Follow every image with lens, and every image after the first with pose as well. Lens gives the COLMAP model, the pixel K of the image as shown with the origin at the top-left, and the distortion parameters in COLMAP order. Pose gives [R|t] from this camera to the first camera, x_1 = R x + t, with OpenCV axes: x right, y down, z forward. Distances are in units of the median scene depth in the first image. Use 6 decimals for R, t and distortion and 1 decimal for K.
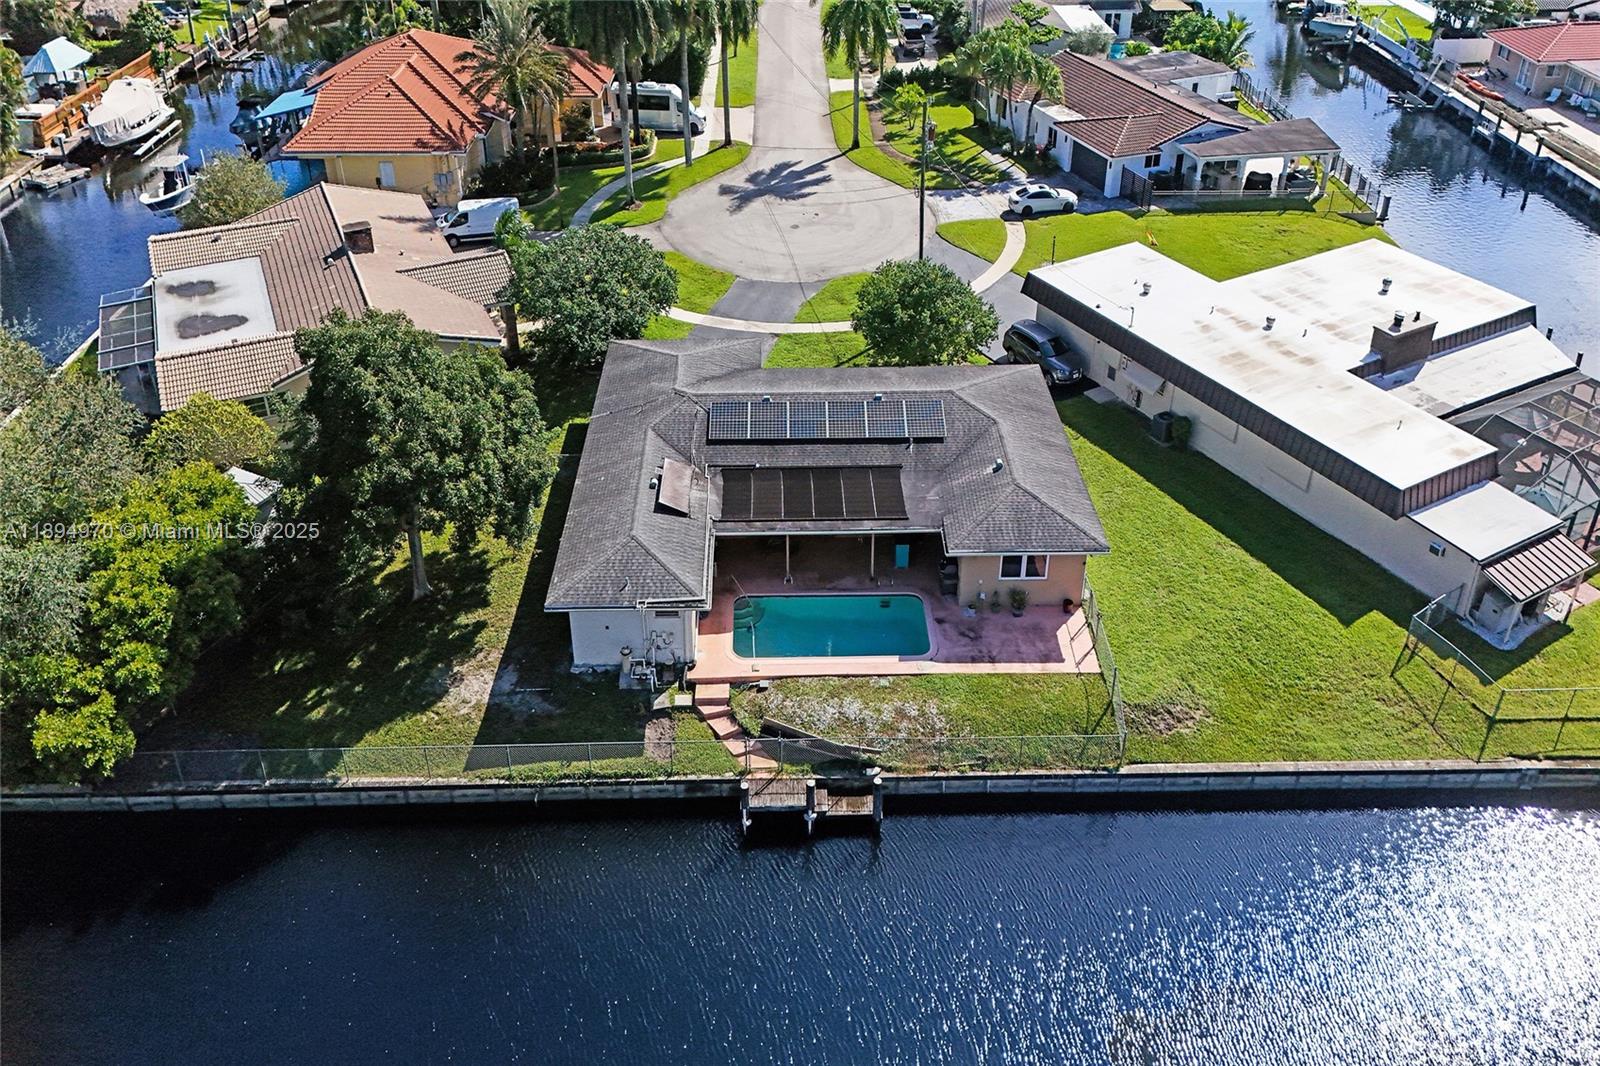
lens RADIAL K [[1131.0, 0, 805.1], [0, 1131.0, 480.4], [0, 0, 1]] dist [0.084314, -0.074550]
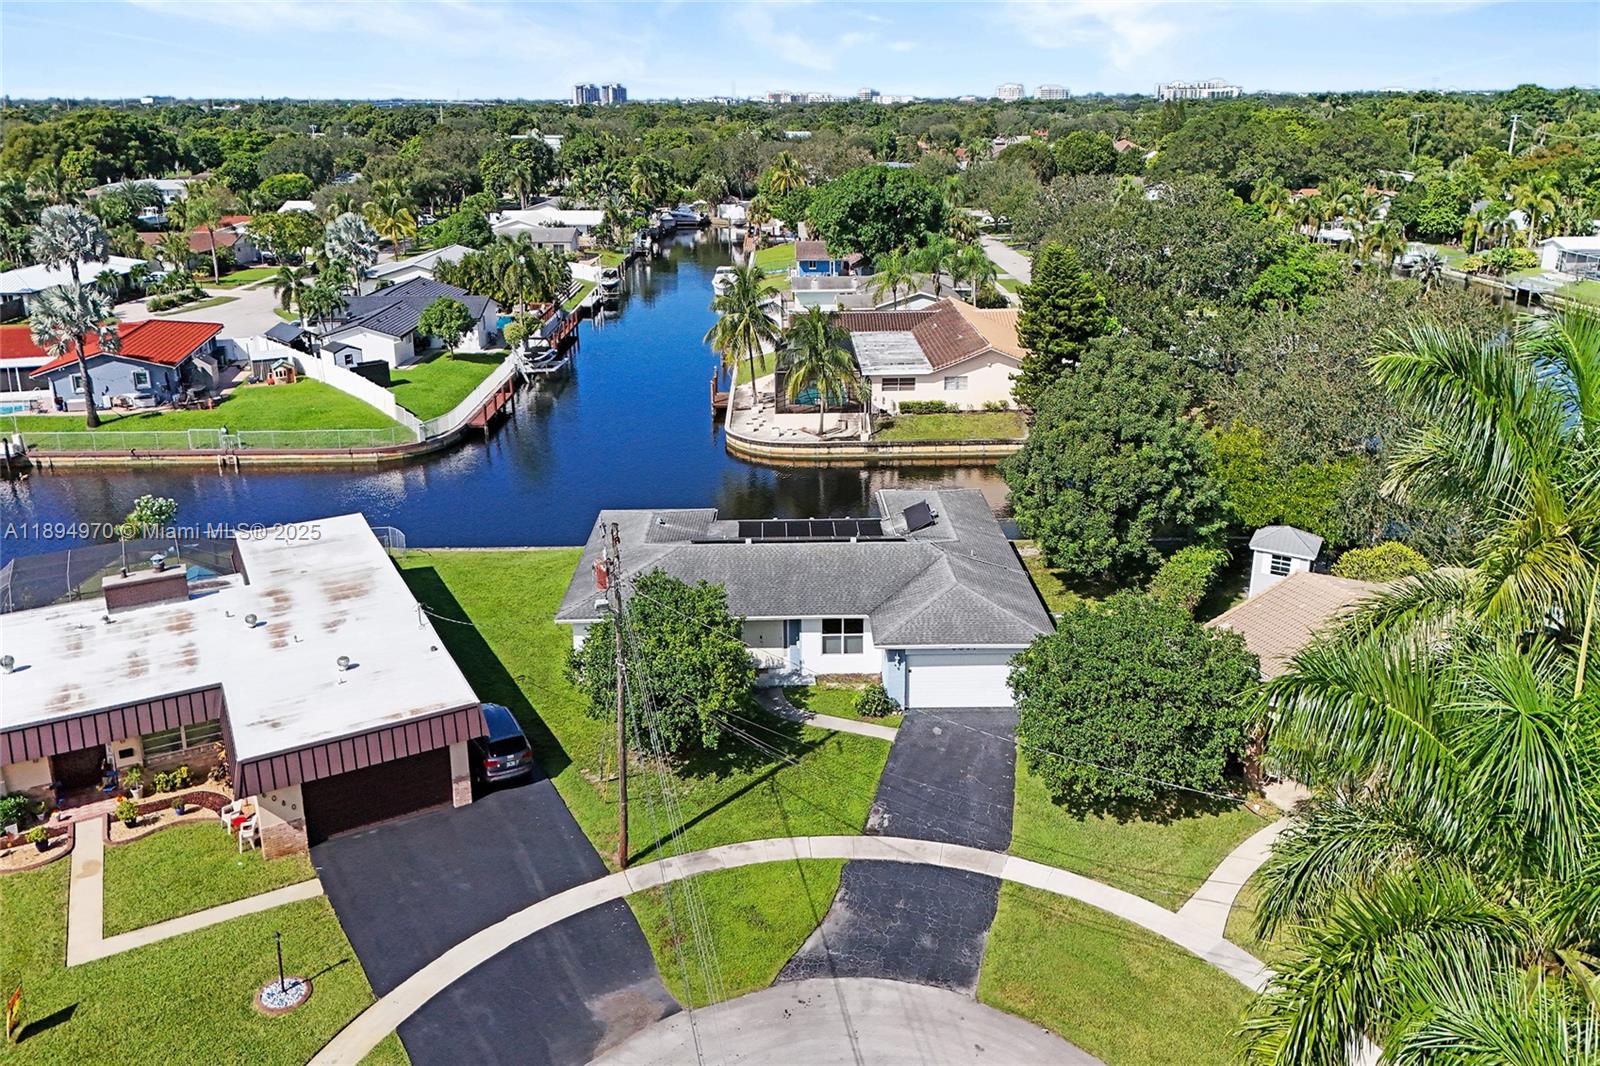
lens RADIAL K [[1133.8, 0, 801.2], [0, 1133.8, 588.5], [0, 0, 1]] dist [0.085017, -0.081793]
pose [[-0.999982, 0.002986, 0.005249, 0.011529], [0.006037, 0.517691, 0.855546, -1.001891], [-0.000163, 0.855562, -0.517700, 1.659379]]
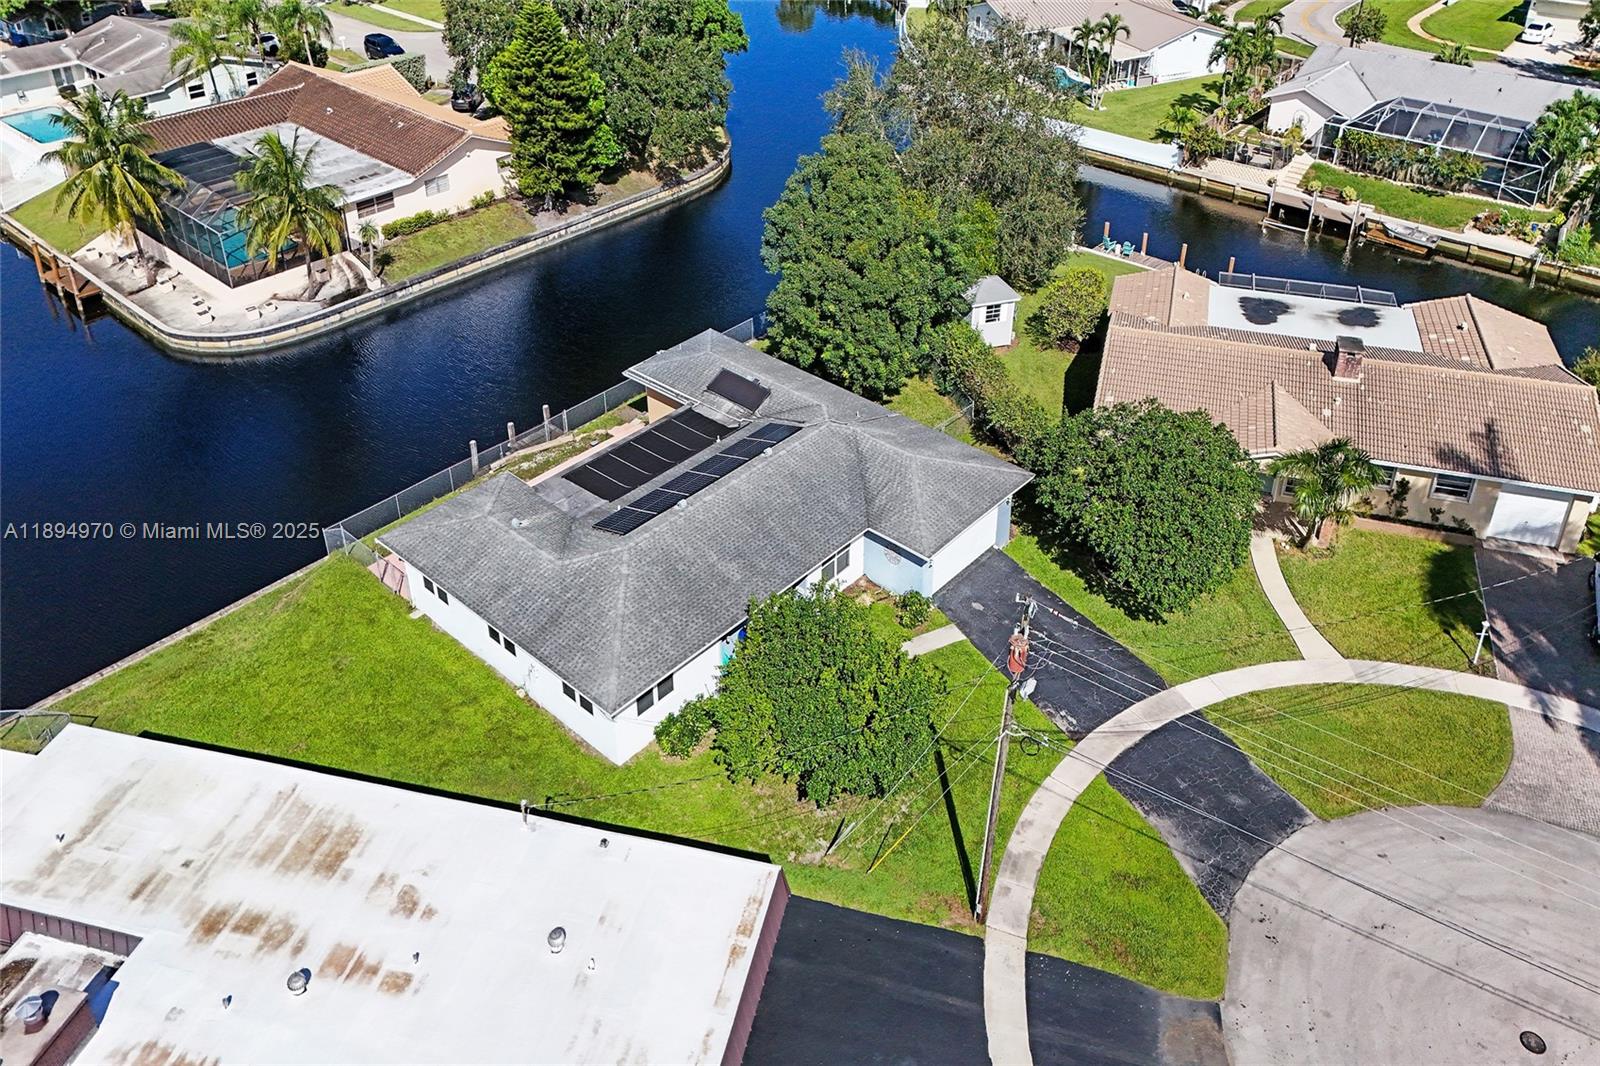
lens RADIAL K [[1131.0, 0, 805.1], [0, 1131.0, 480.4], [0, 0, 1]] dist [0.084314, -0.074550]
pose [[-0.682855, 0.427833, -0.592172, 0.541526], [-0.421864, 0.430849, 0.797747, -0.871420], [0.596439, 0.794562, -0.113720, 1.193245]]
